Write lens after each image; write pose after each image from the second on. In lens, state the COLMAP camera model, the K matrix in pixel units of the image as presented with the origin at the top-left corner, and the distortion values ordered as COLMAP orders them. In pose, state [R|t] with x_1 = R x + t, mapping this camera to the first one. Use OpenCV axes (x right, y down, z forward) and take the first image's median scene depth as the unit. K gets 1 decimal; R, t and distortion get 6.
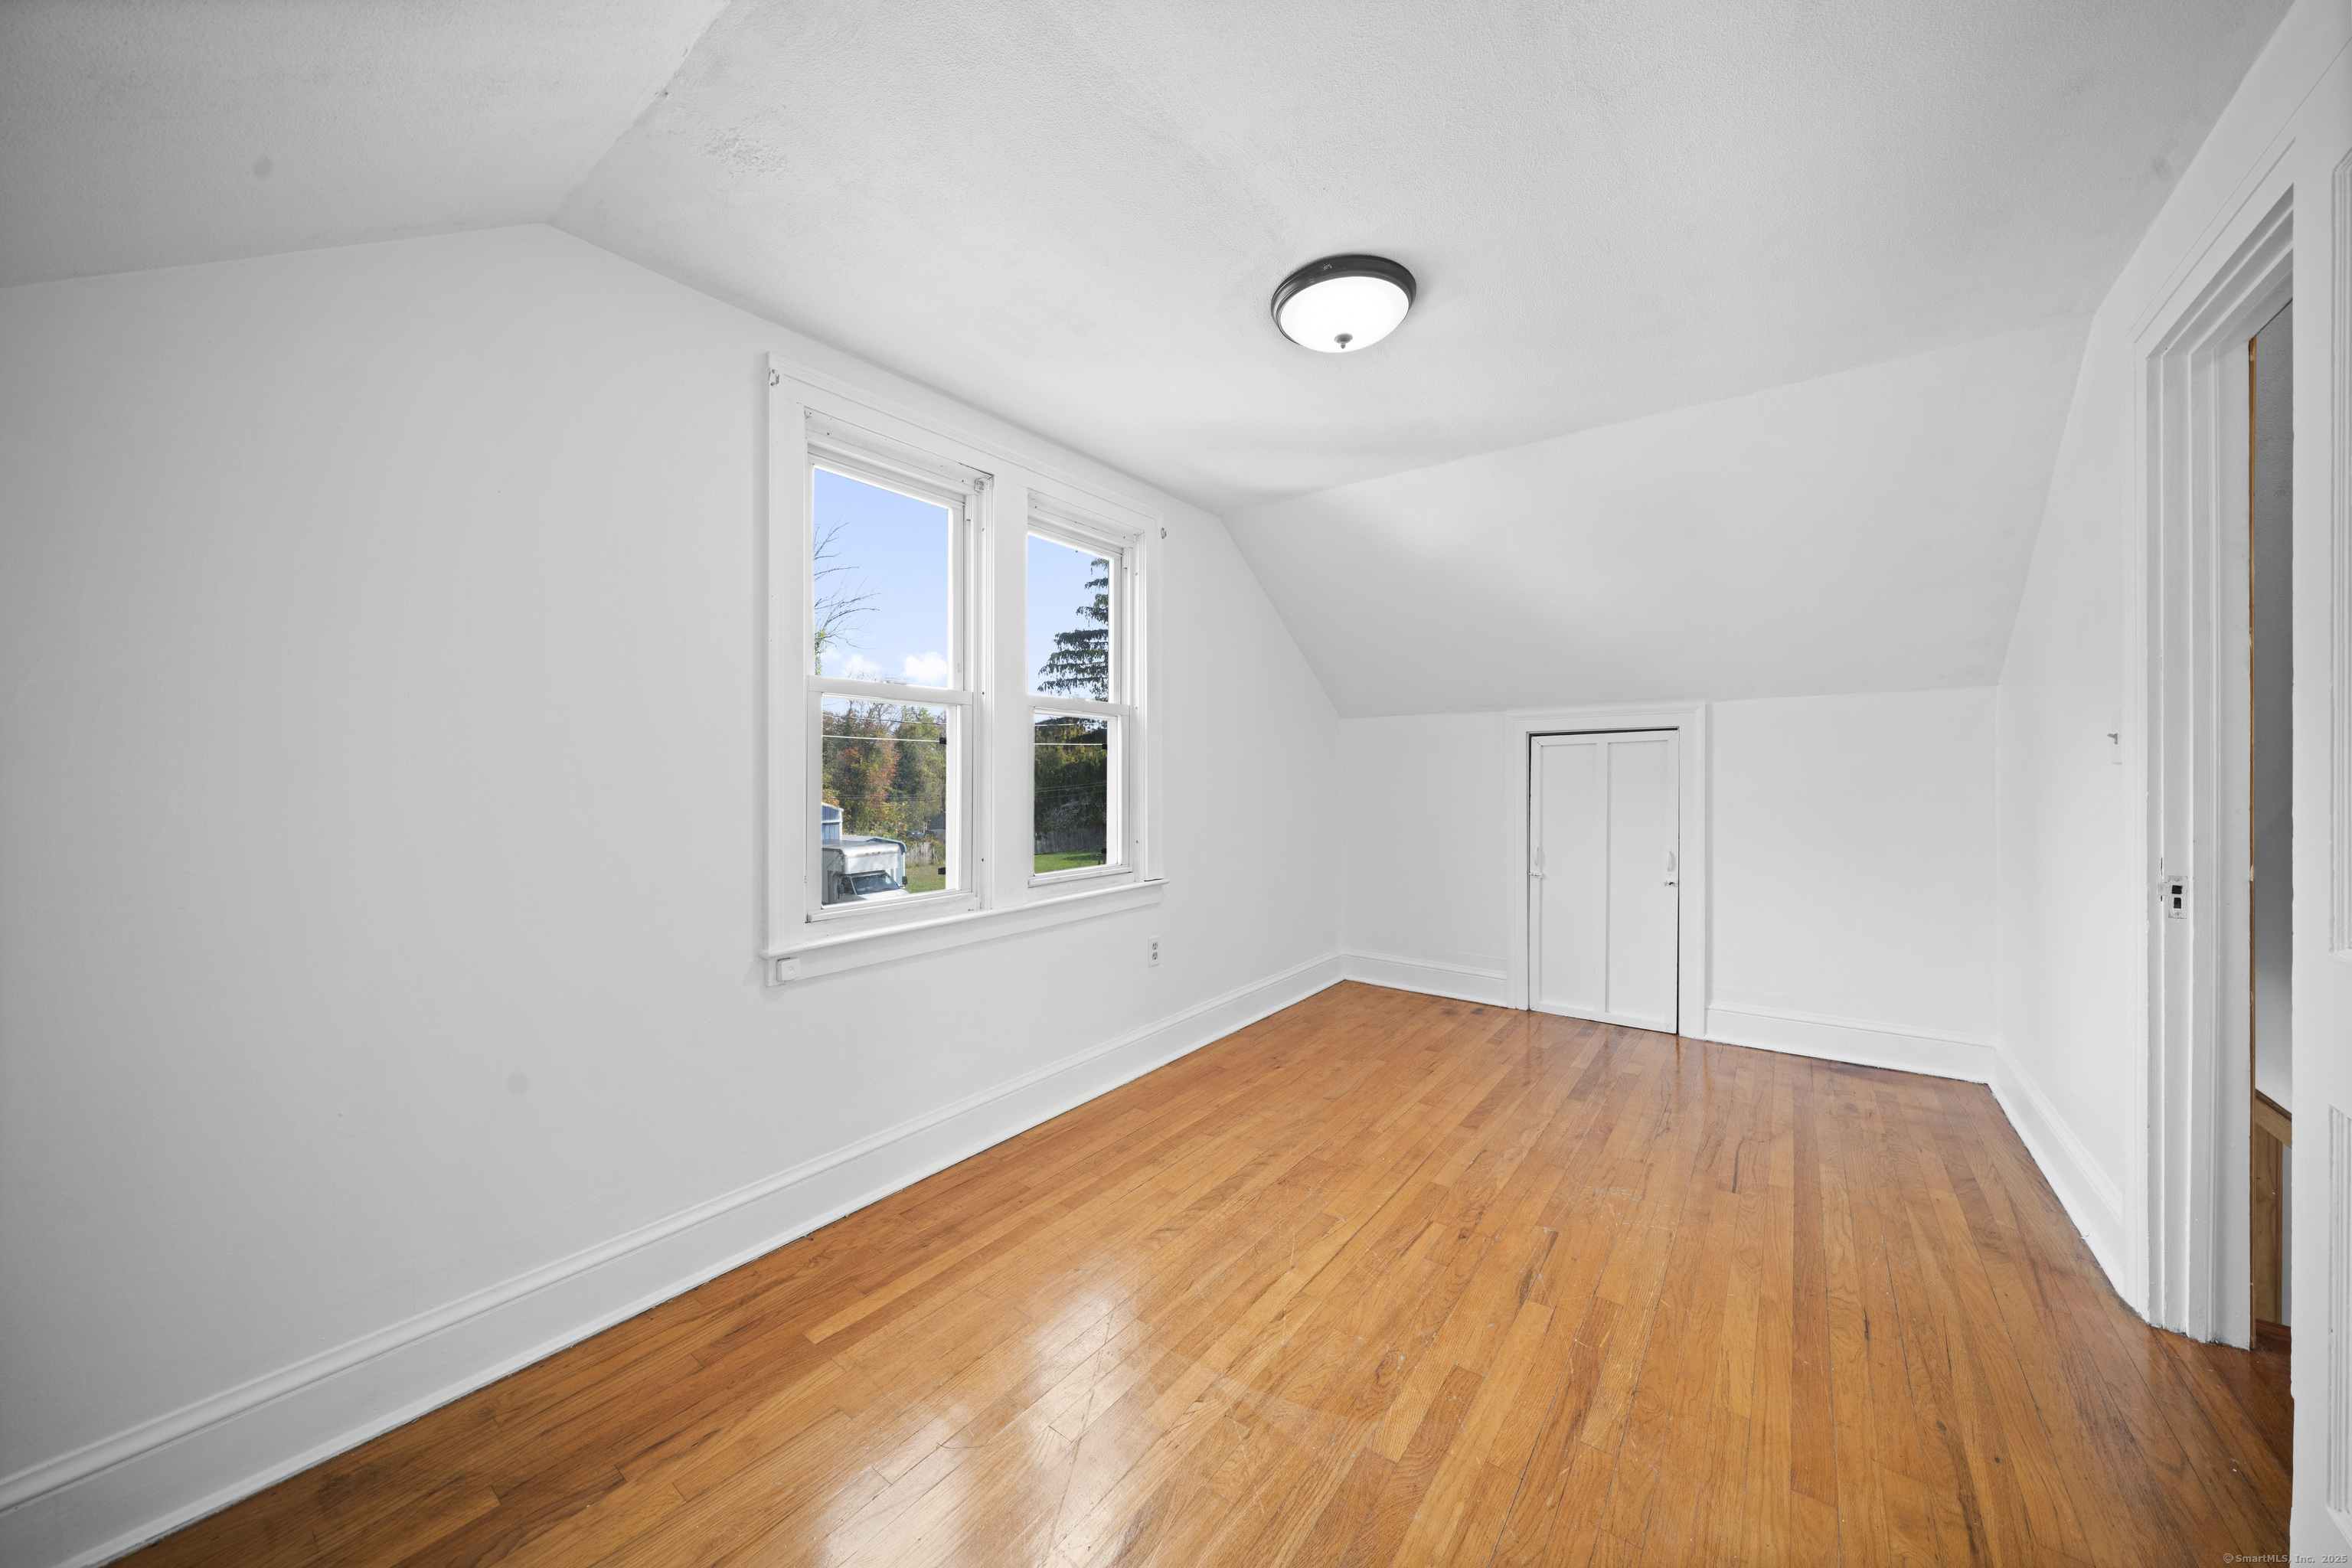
lens RADIAL K [[815.2, 0, 1170.0], [0, 815.2, 780.9], [0, 0, 1]] dist [-0.007556, -0.000068]
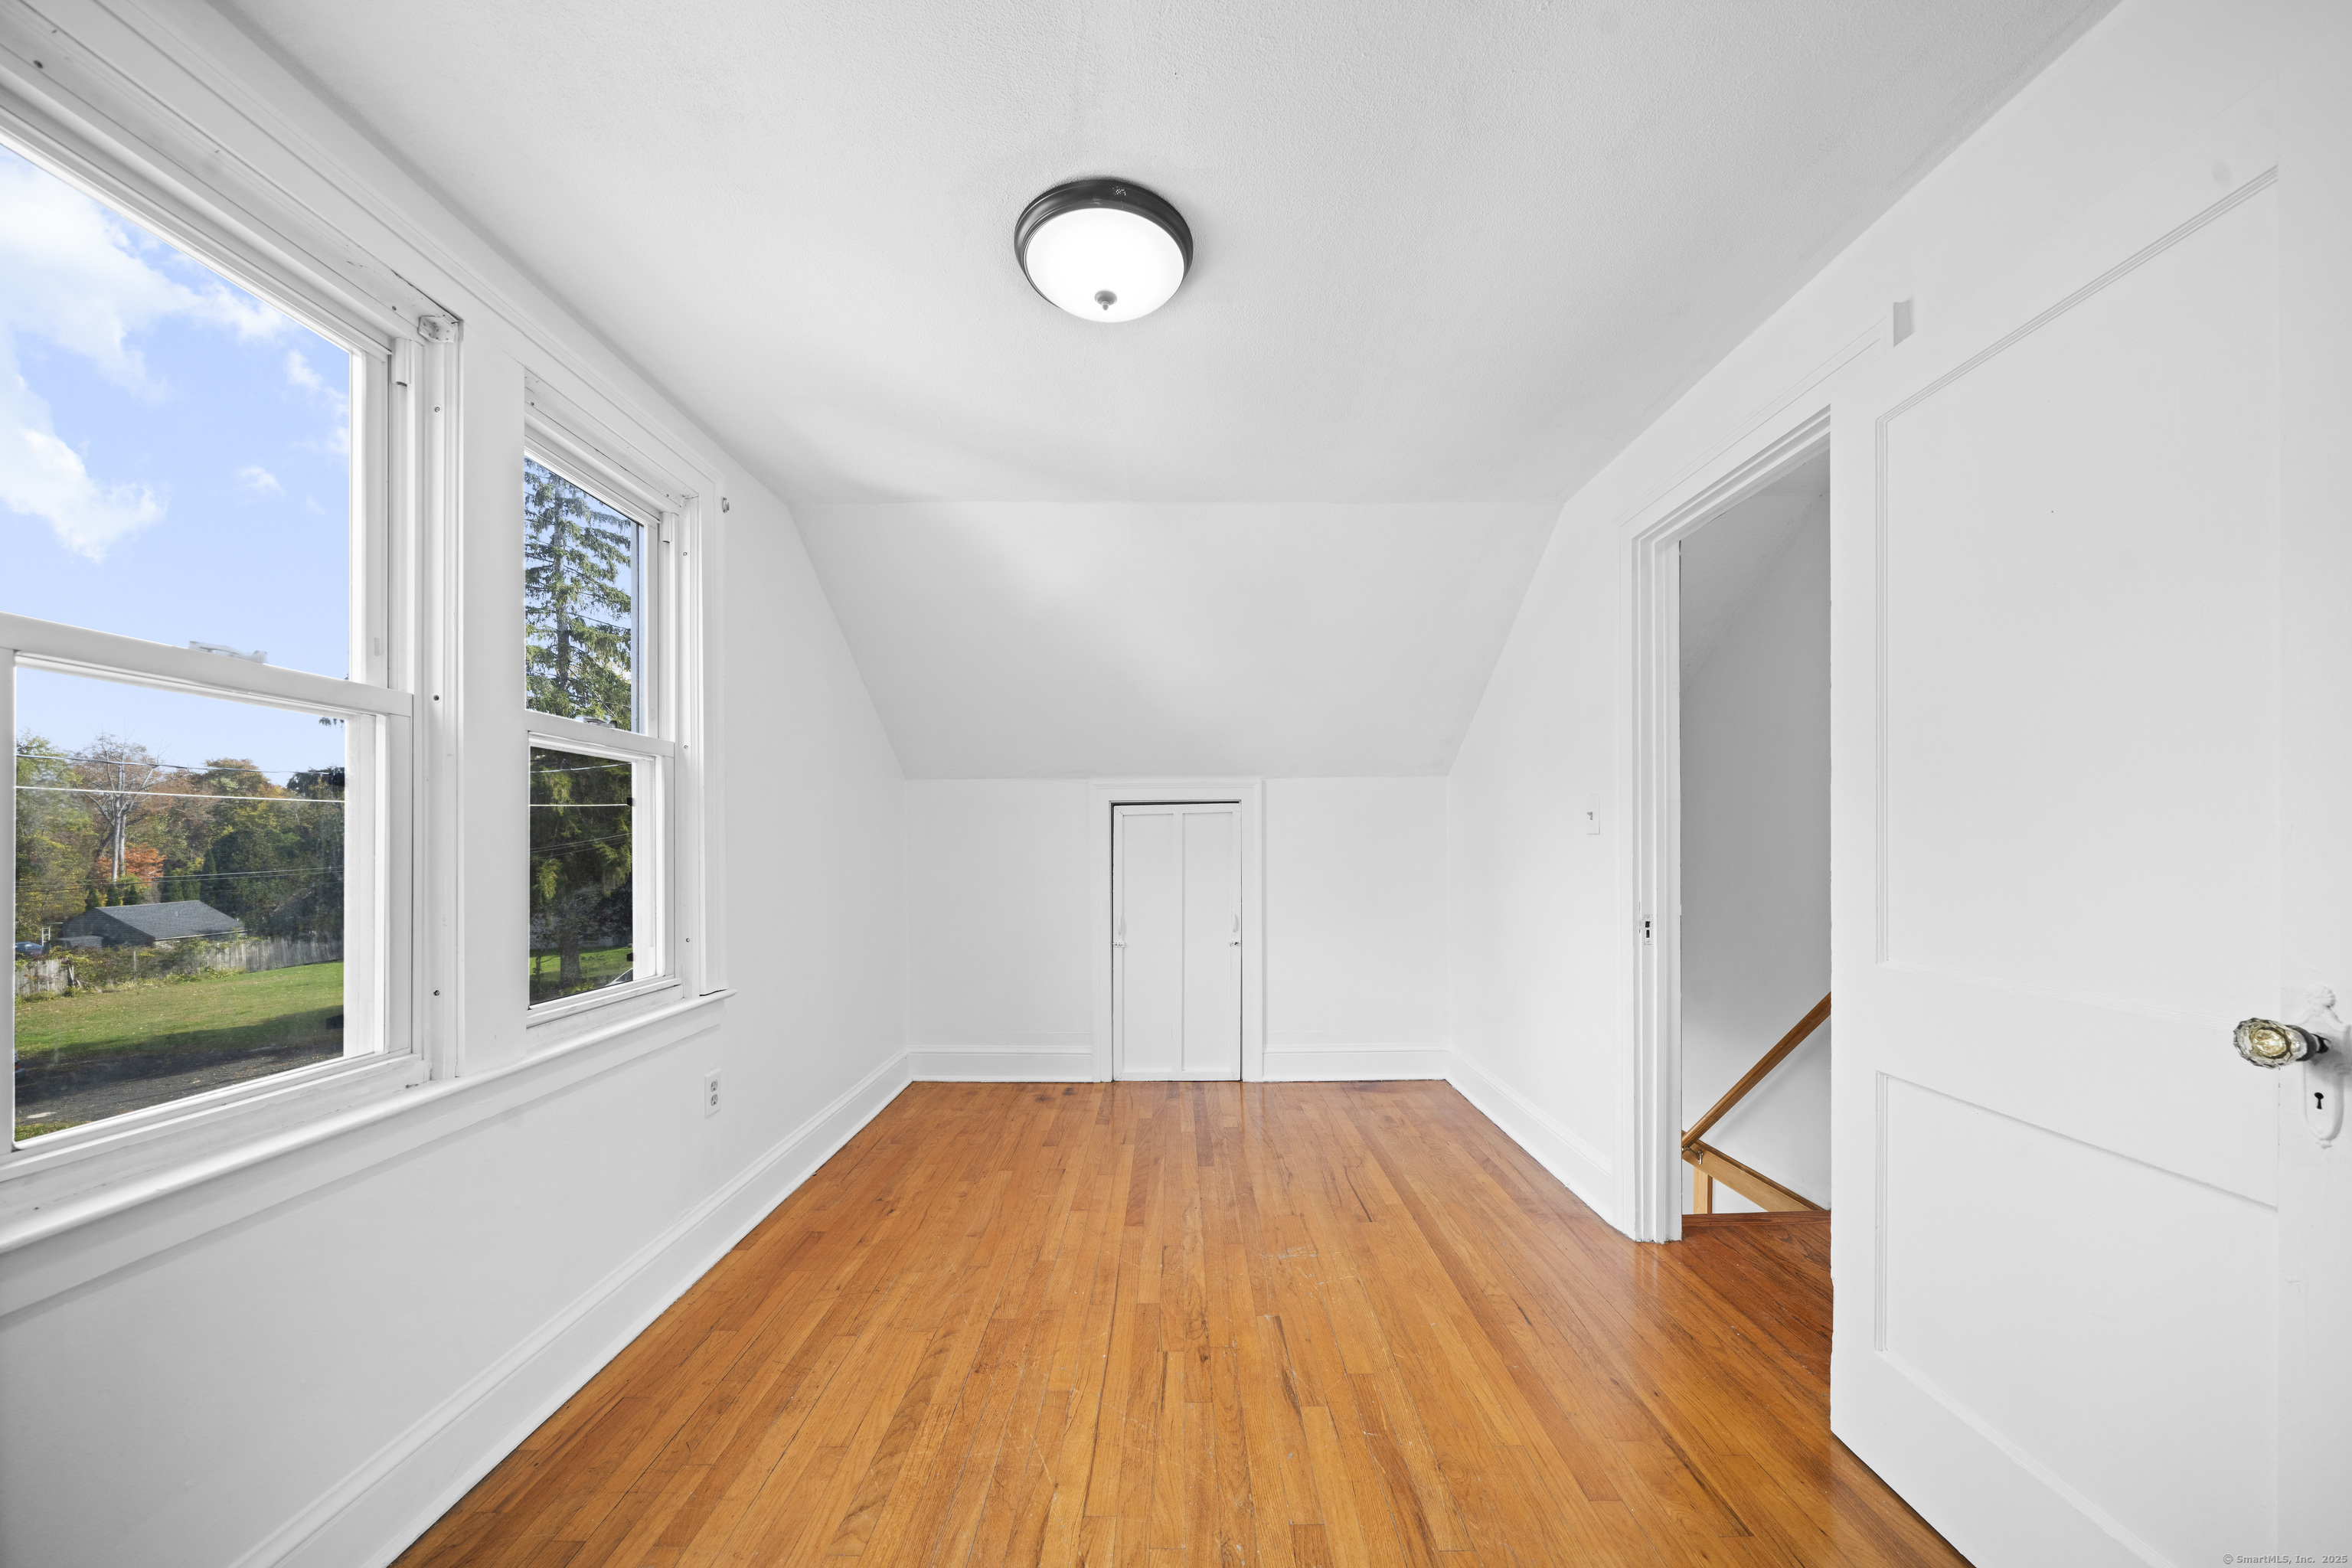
lens RADIAL K [[826.8, 0, 1177.2], [0, 826.8, 849.7], [0, 0, 1]] dist [-0.007058, -0.000024]
pose [[0.791498, -0.004903, 0.611153, -0.172097], [0.006659, 0.999978, -0.000602, 0.000789], [-0.611136, 0.004546, 0.791513, 0.235969]]
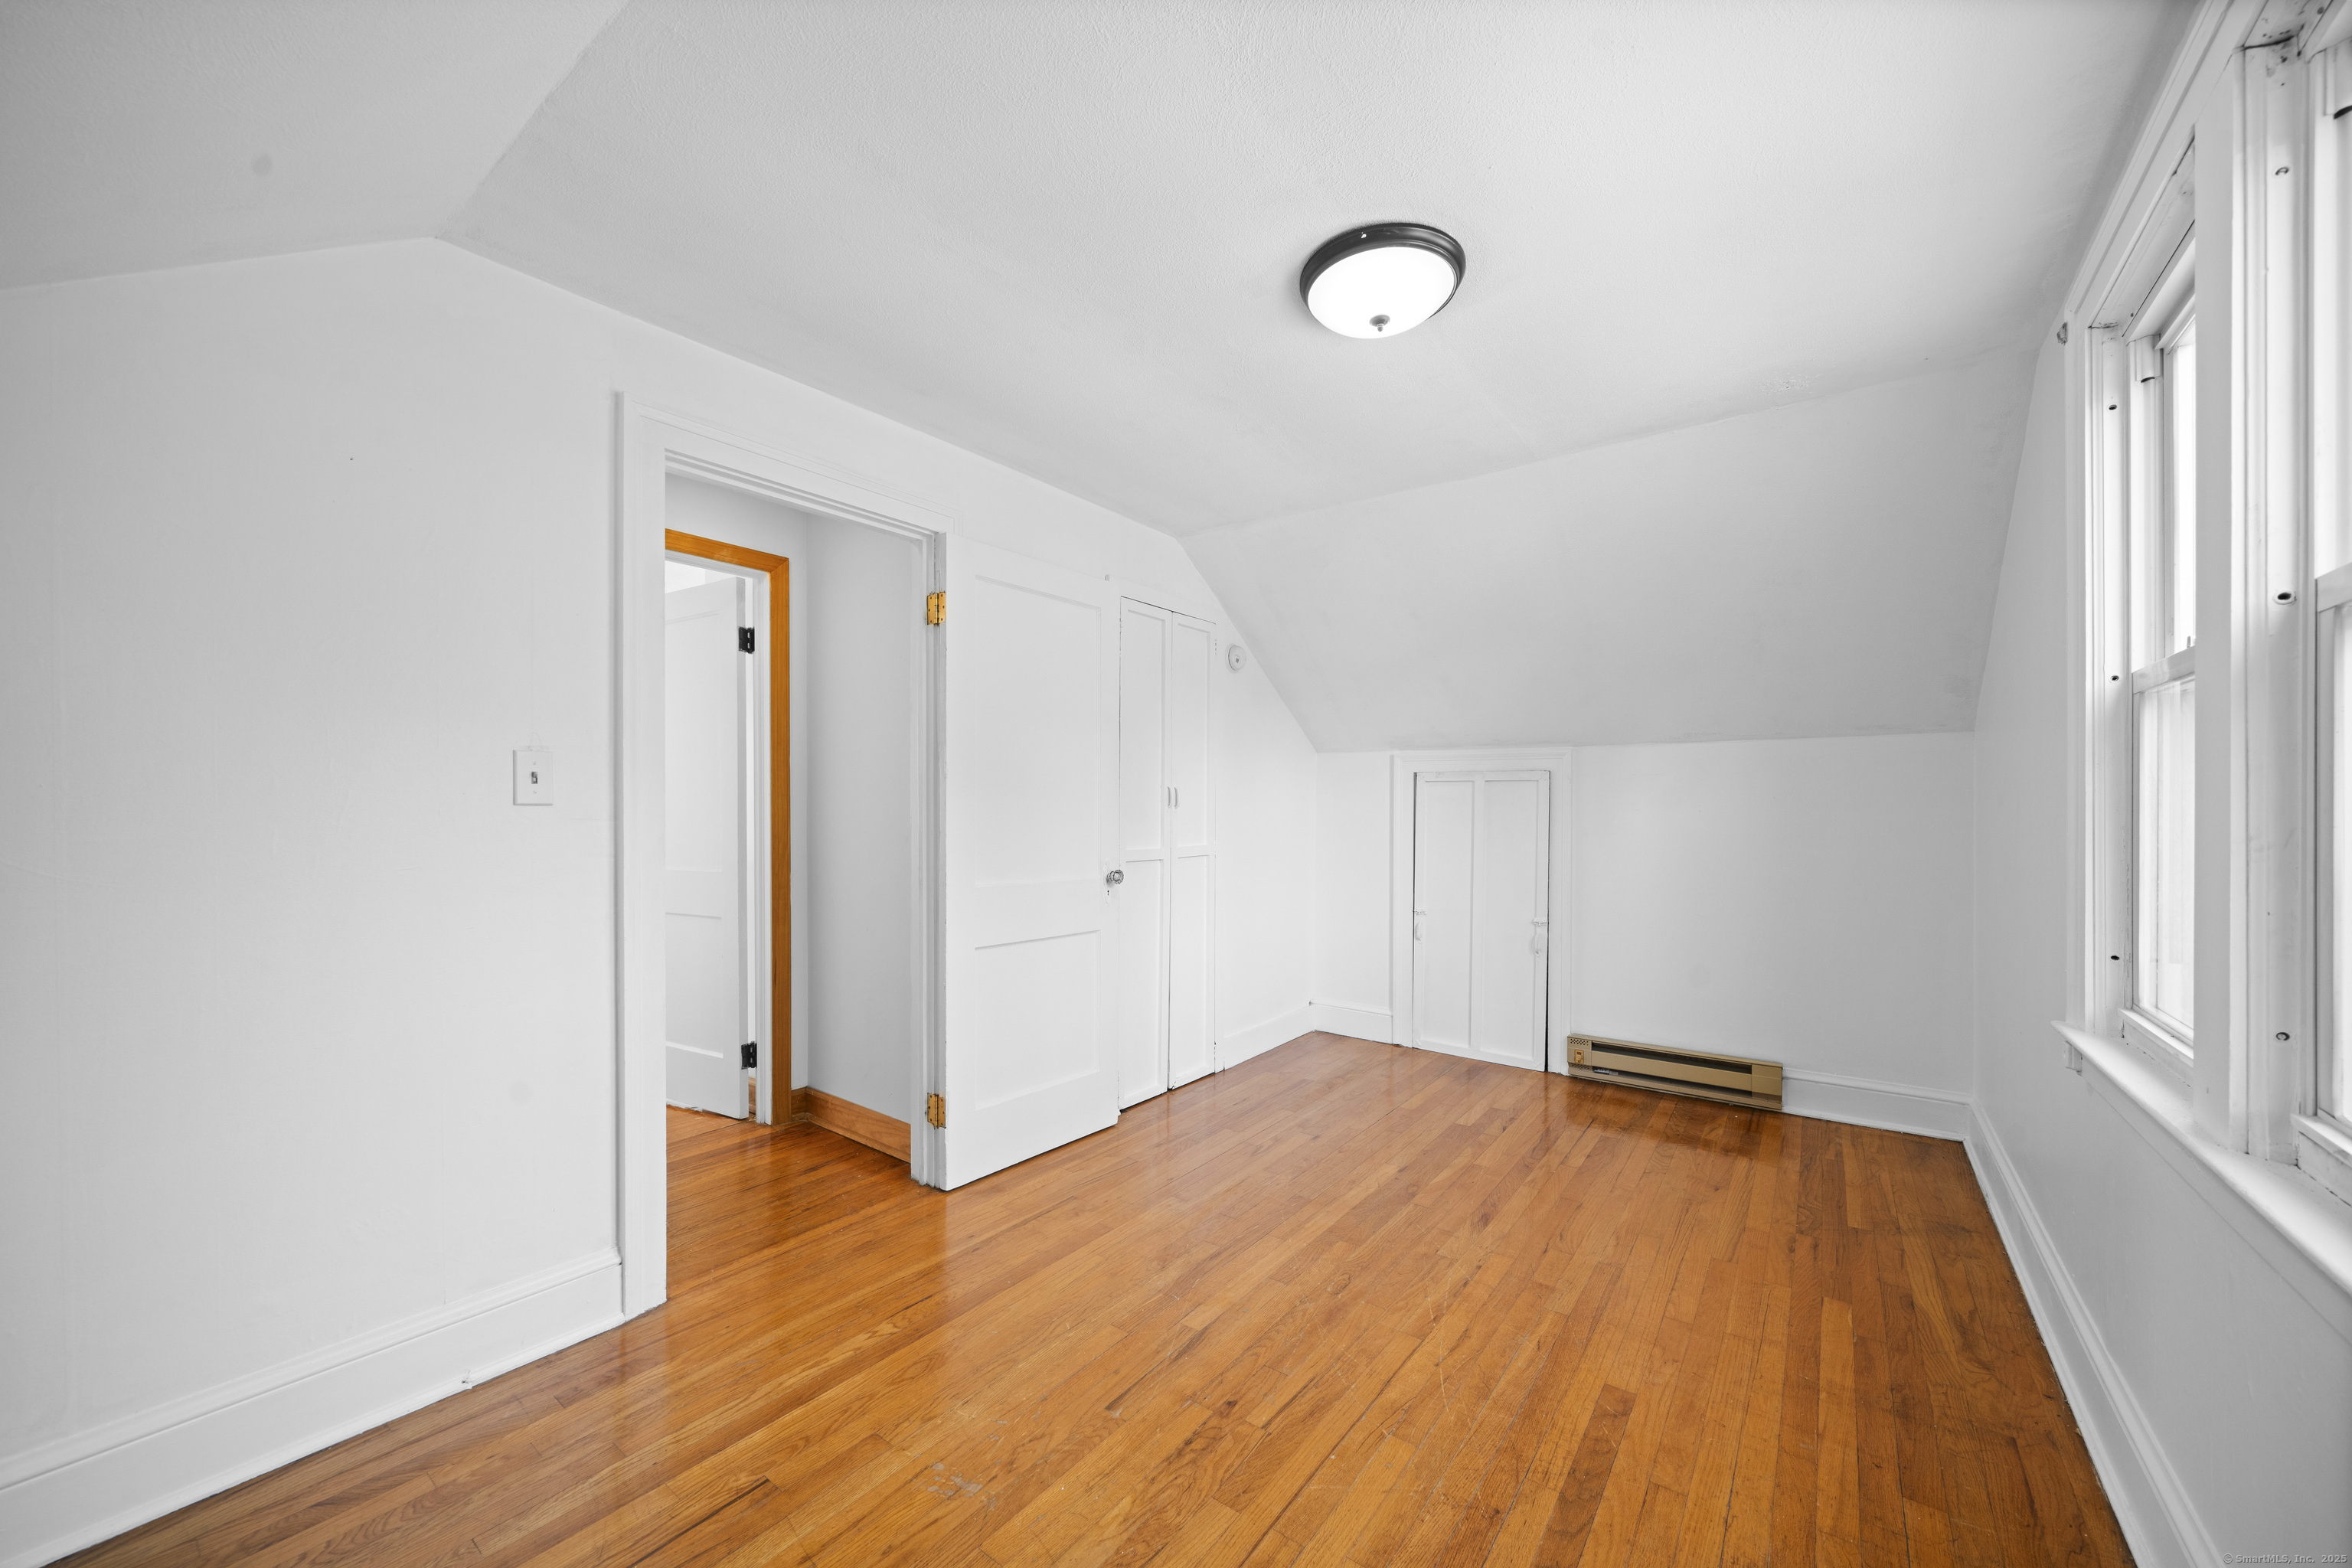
lens RADIAL K [[883.4, 0, 1178.7], [0, 883.4, 801.3], [0, 0, 1]] dist [0.000215, 0.000132]
pose [[-0.999873, 0.001183, -0.015894, 0.337307], [0.001215, 0.999997, -0.002007, -0.014452], [0.015891, -0.002026, -0.999872, 1.475343]]
